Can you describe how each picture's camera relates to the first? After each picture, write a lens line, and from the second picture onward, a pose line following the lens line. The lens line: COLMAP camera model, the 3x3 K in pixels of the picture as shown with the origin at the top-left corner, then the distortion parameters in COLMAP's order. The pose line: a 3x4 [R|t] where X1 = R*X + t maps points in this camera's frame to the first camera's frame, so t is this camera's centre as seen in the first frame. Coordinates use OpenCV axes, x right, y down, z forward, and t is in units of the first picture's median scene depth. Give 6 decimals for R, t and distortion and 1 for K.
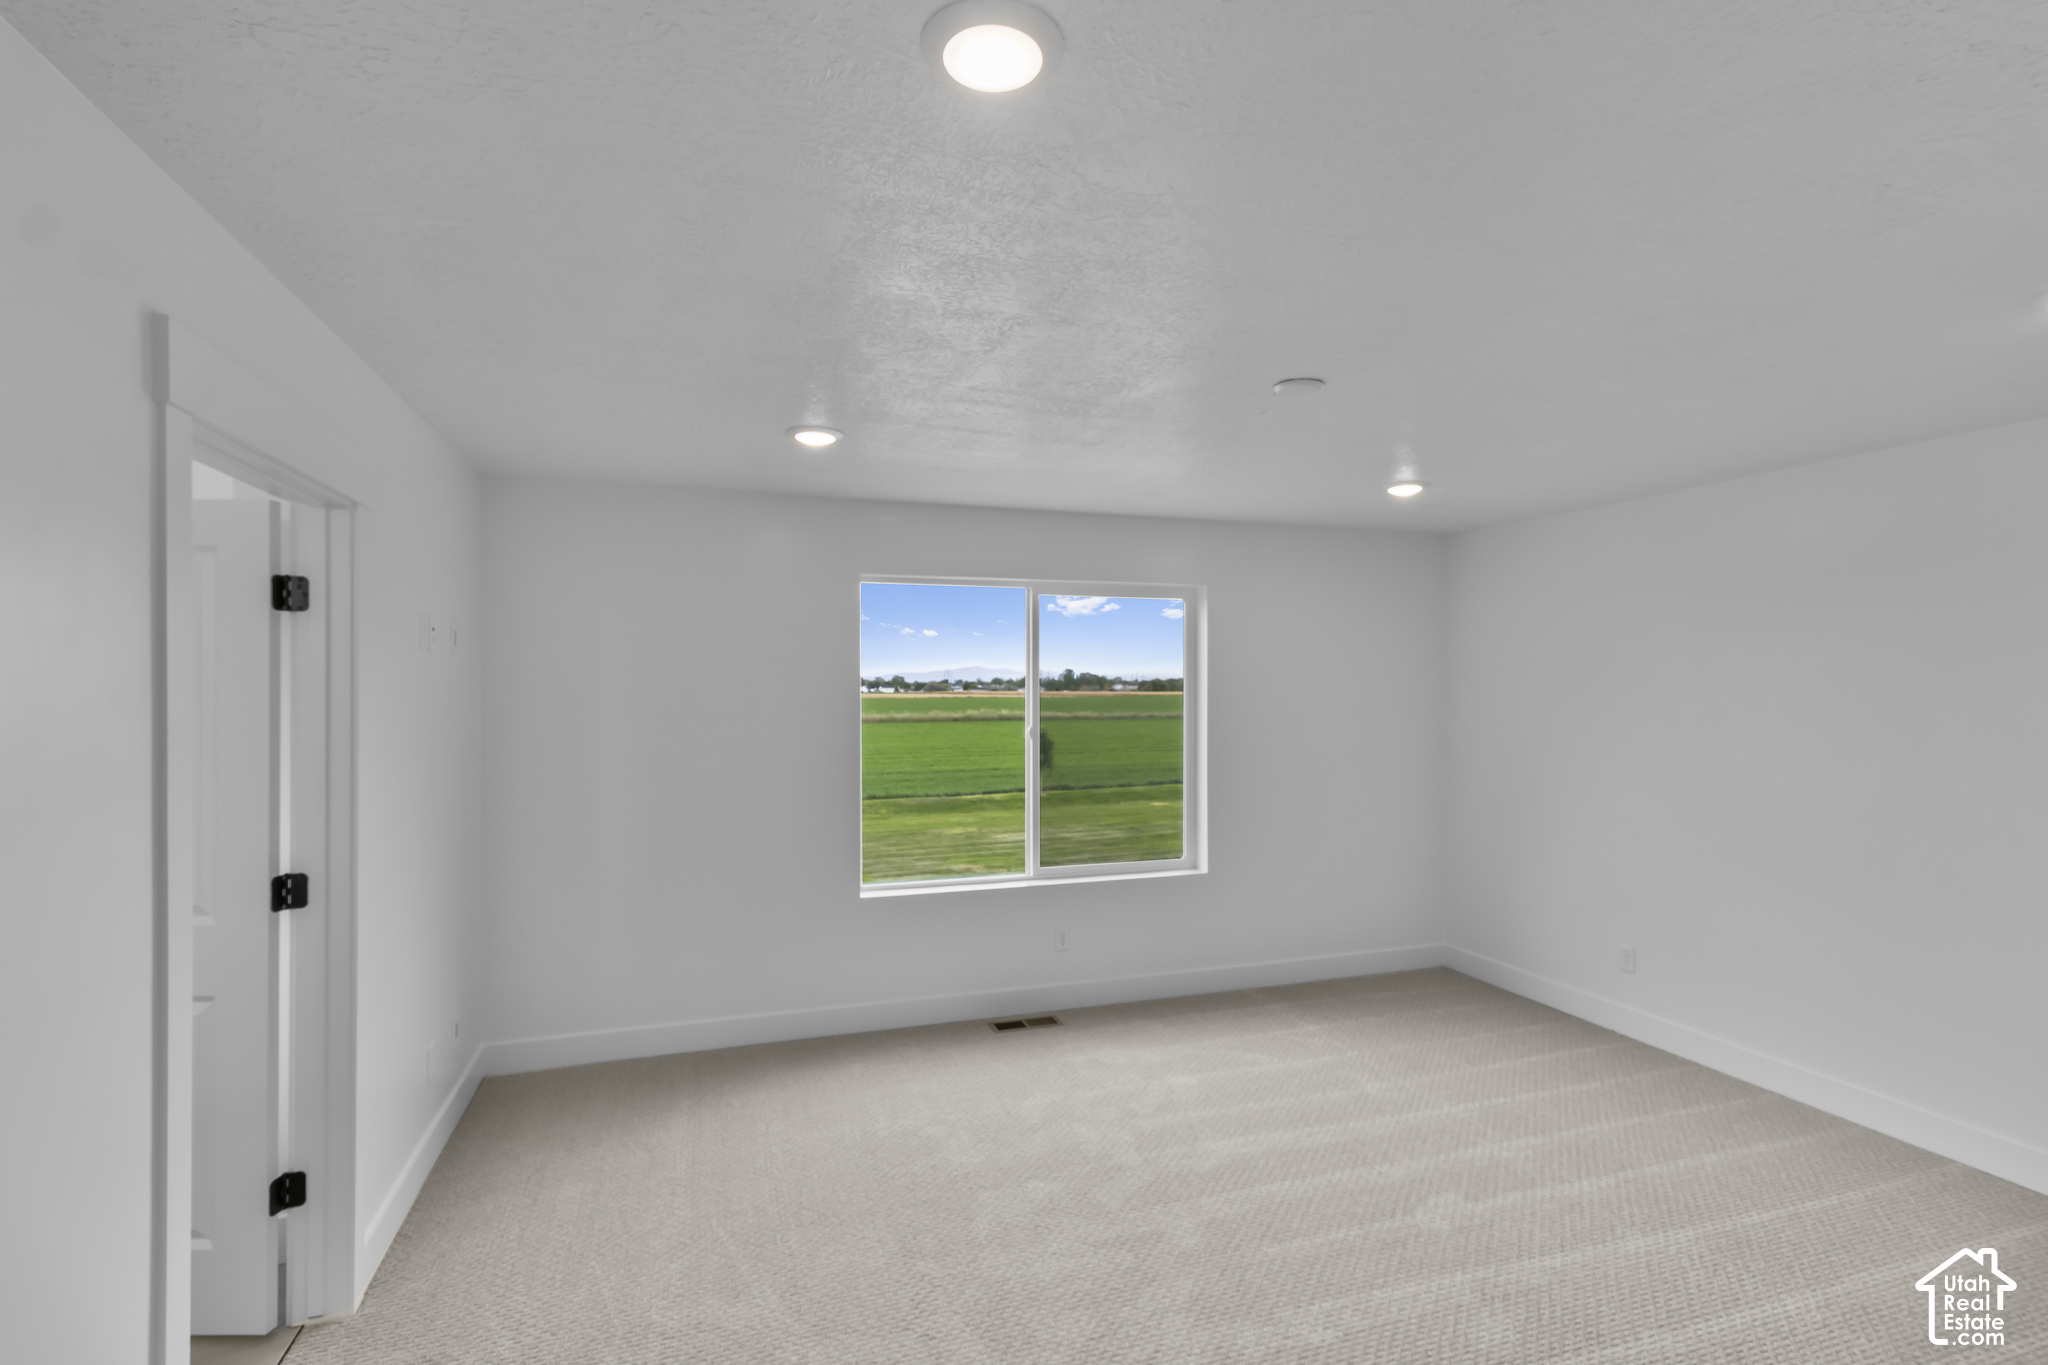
lens RADIAL K [[964.9, 0, 1024.0], [0, 964.9, 682.5], [0, 0, 1]] dist [-0.002902, -0.001317]
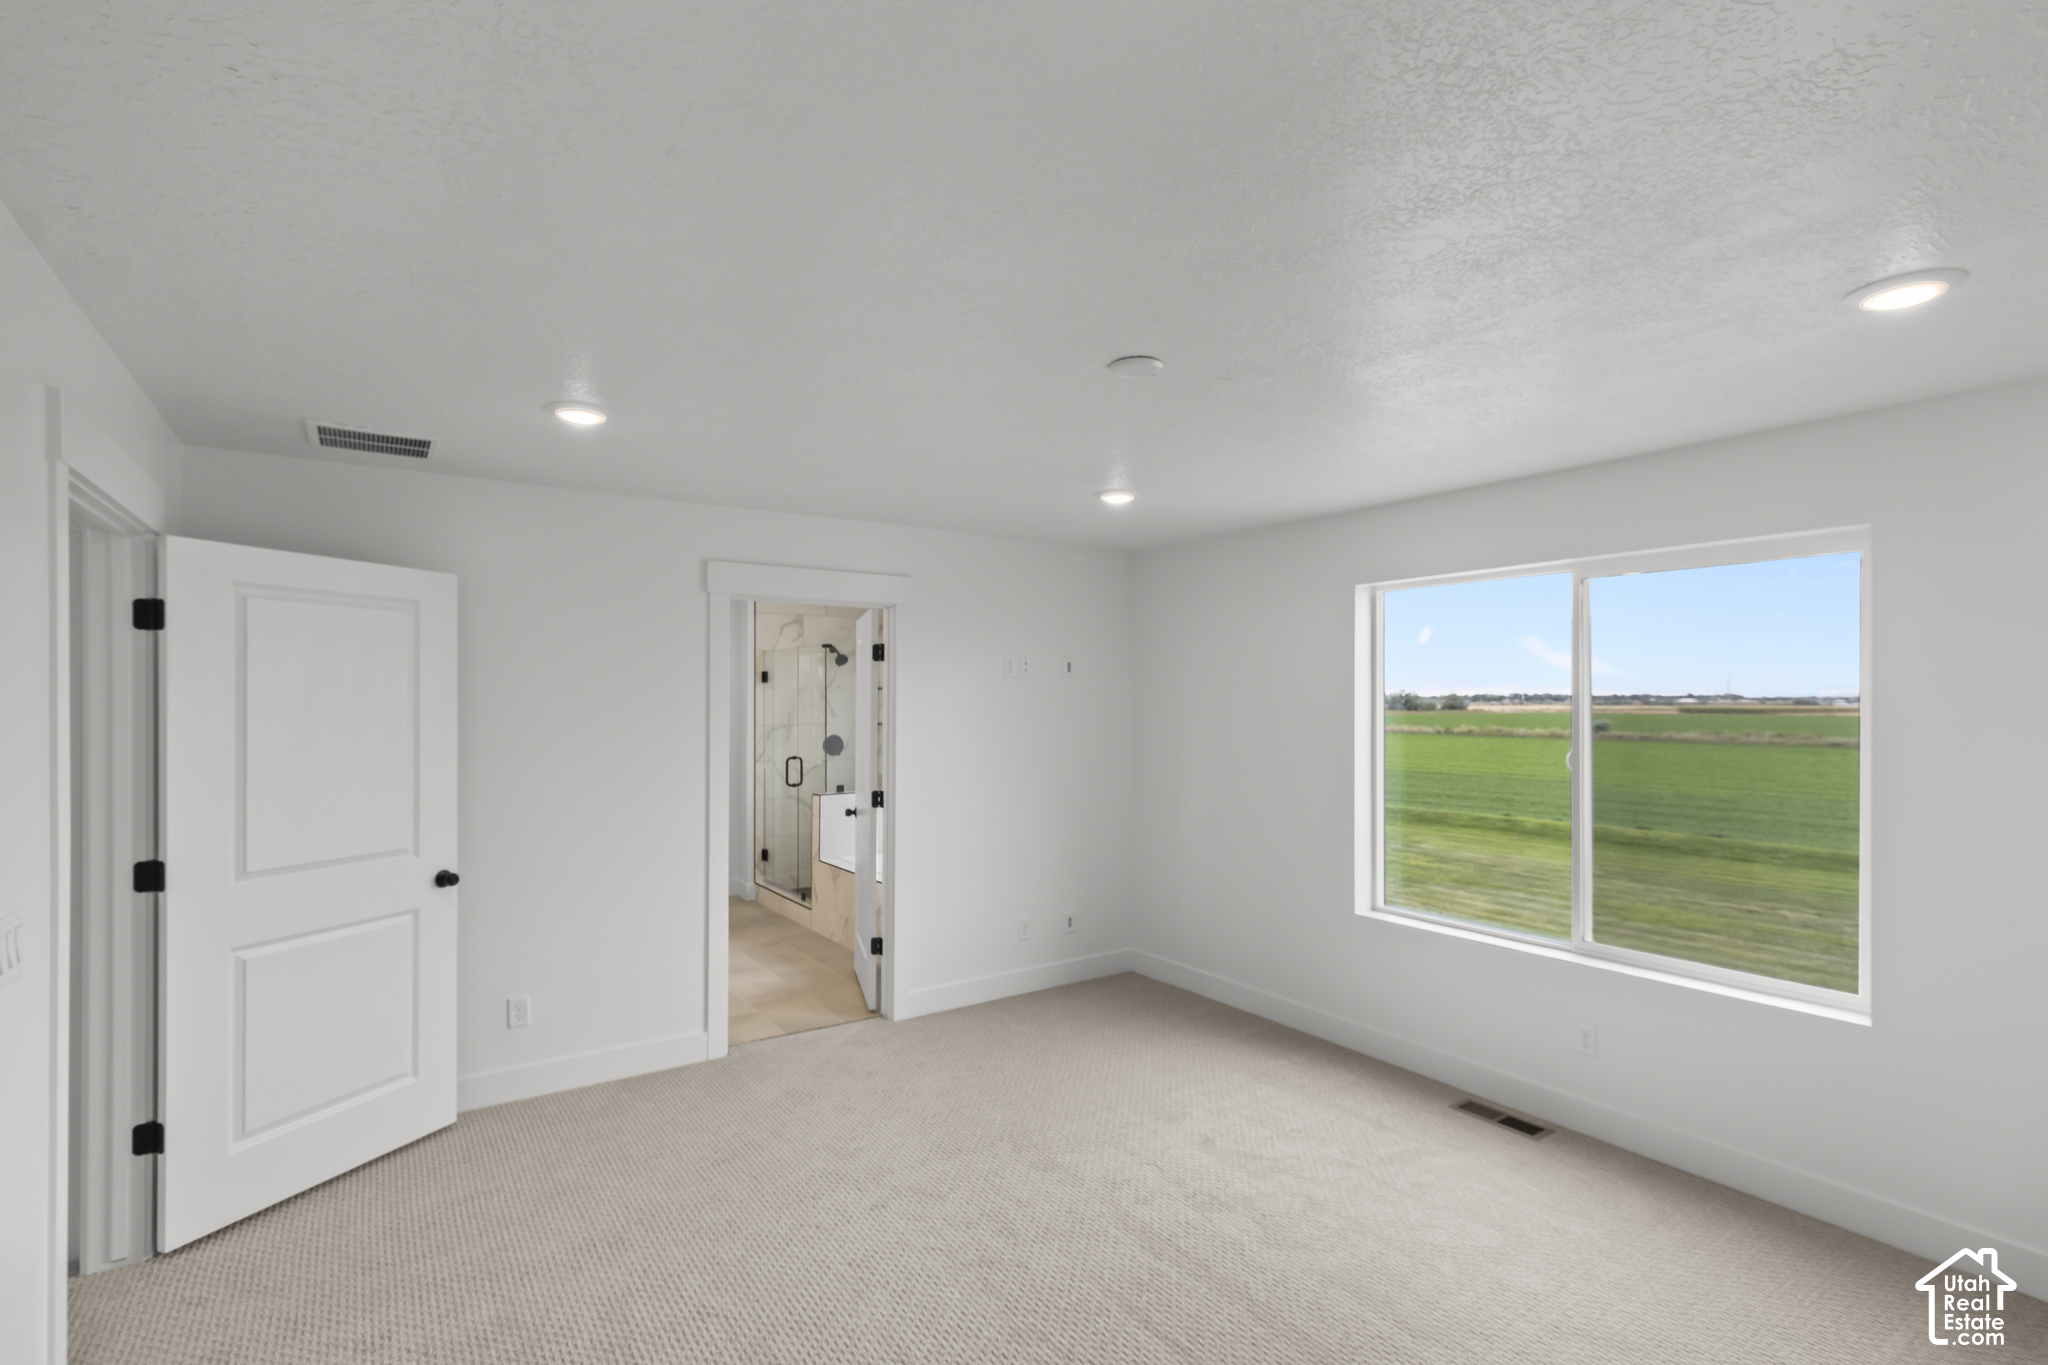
lens RADIAL K [[964.9, 0, 1024.0], [0, 964.9, 682.5], [0, 0, 1]] dist [-0.002902, -0.001317]
pose [[0.298244, -0.010382, -0.954433, 0.613152], [-0.002496, 0.999929, -0.011657, 0.001376], [0.954486, 0.005859, 0.298197, 0.354522]]
